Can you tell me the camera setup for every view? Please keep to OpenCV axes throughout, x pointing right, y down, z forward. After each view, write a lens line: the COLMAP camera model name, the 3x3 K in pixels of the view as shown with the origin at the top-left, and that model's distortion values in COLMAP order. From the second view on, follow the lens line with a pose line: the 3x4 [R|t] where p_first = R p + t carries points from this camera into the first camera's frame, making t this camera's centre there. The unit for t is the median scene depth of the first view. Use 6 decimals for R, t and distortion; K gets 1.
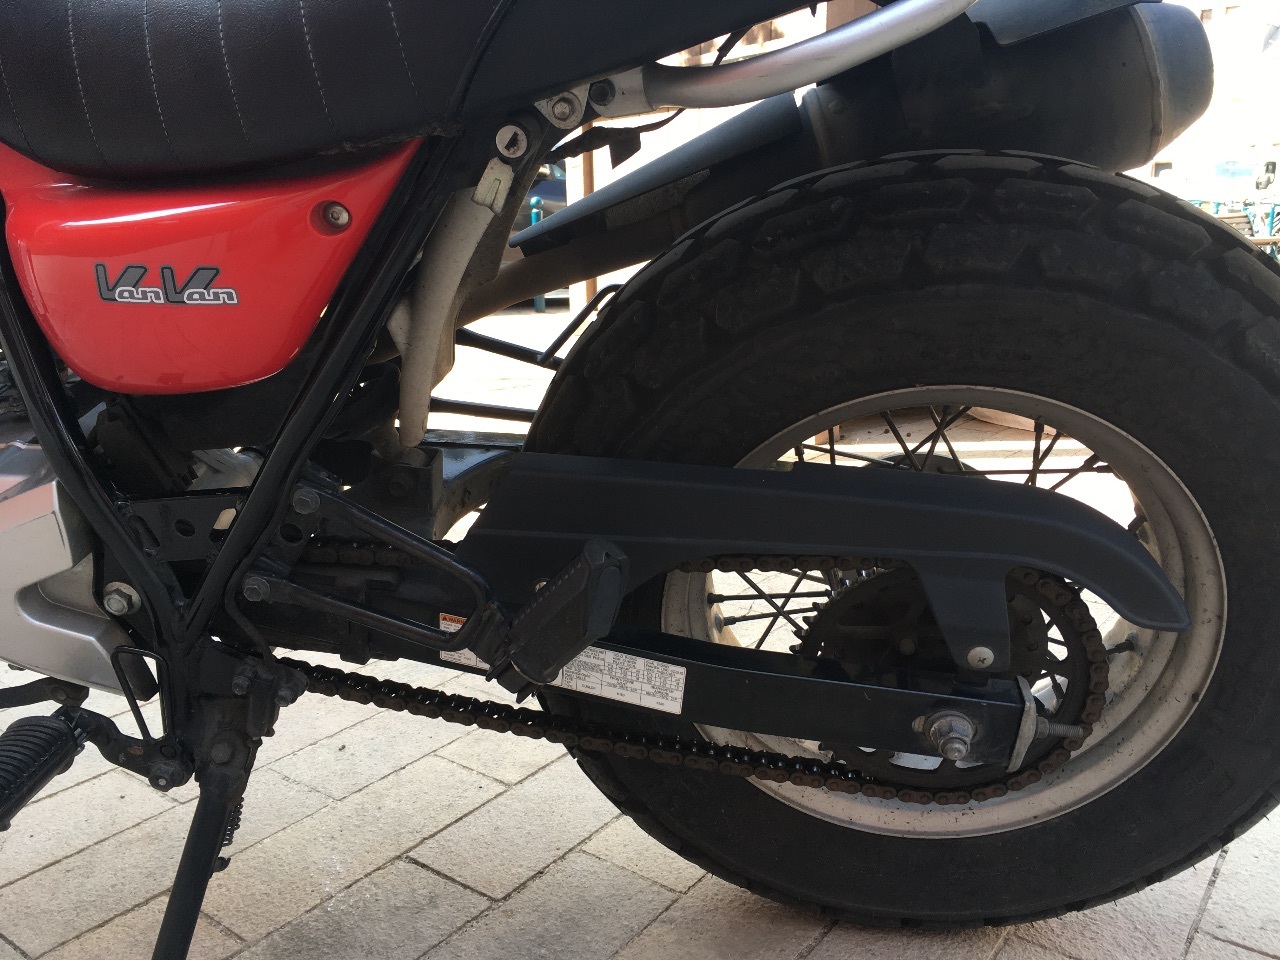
lens RADIAL K [[1082.4, 0, 642.5], [0, 1082.4, 474.1], [0, 0, 1]] dist [0.083373, -0.110185]
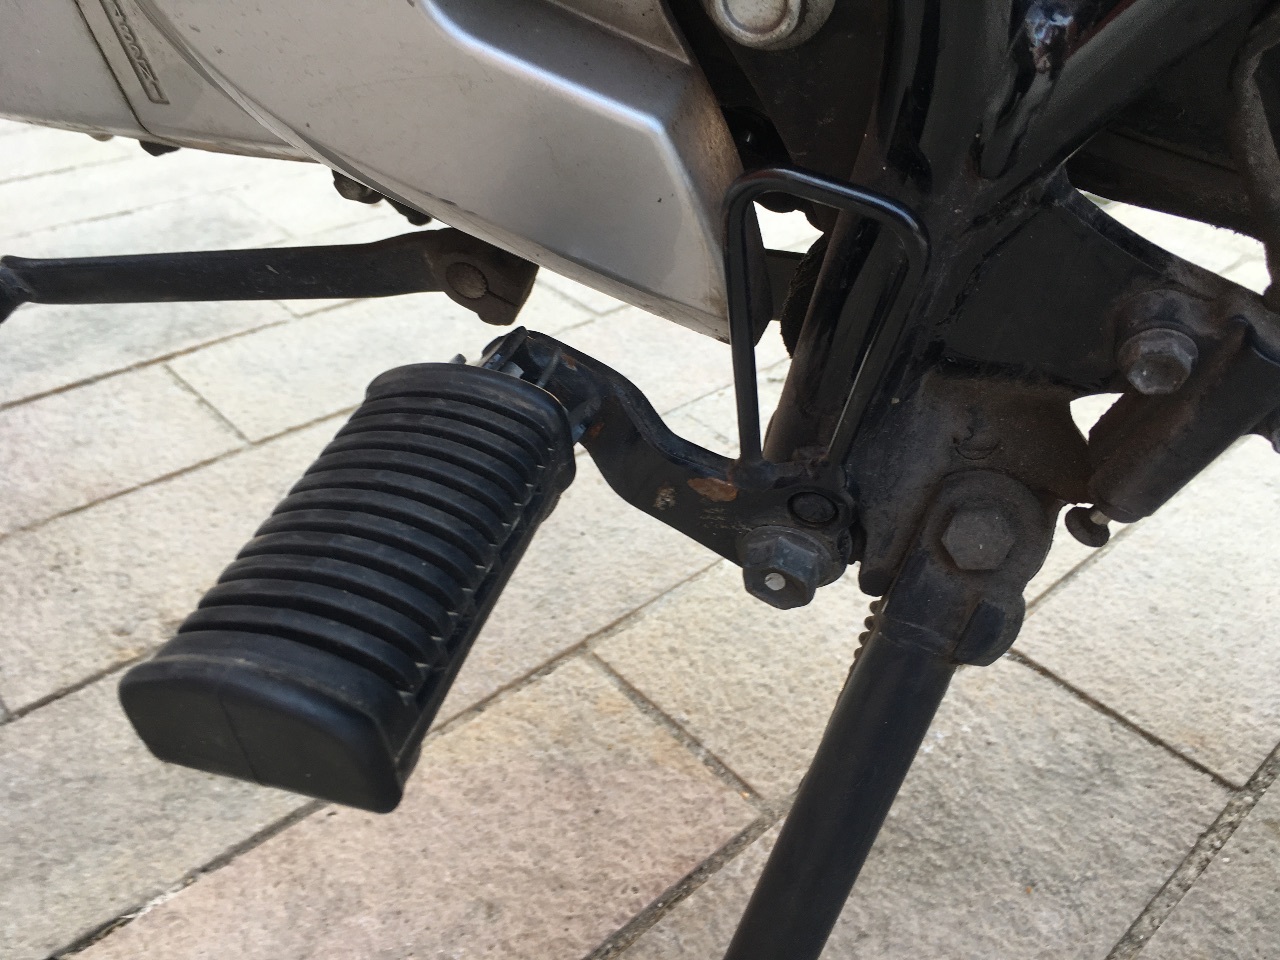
lens RADIAL K [[1082.4, 0, 641.4], [0, 1082.4, 490.6], [0, 0, 1]] dist [0.083373, -0.110185]
pose [[0.981392, 0.153898, -0.114822, -0.397987], [-0.096737, 0.912844, 0.396683, 0.109168], [0.165864, -0.378194, 0.910746, 0.619415]]
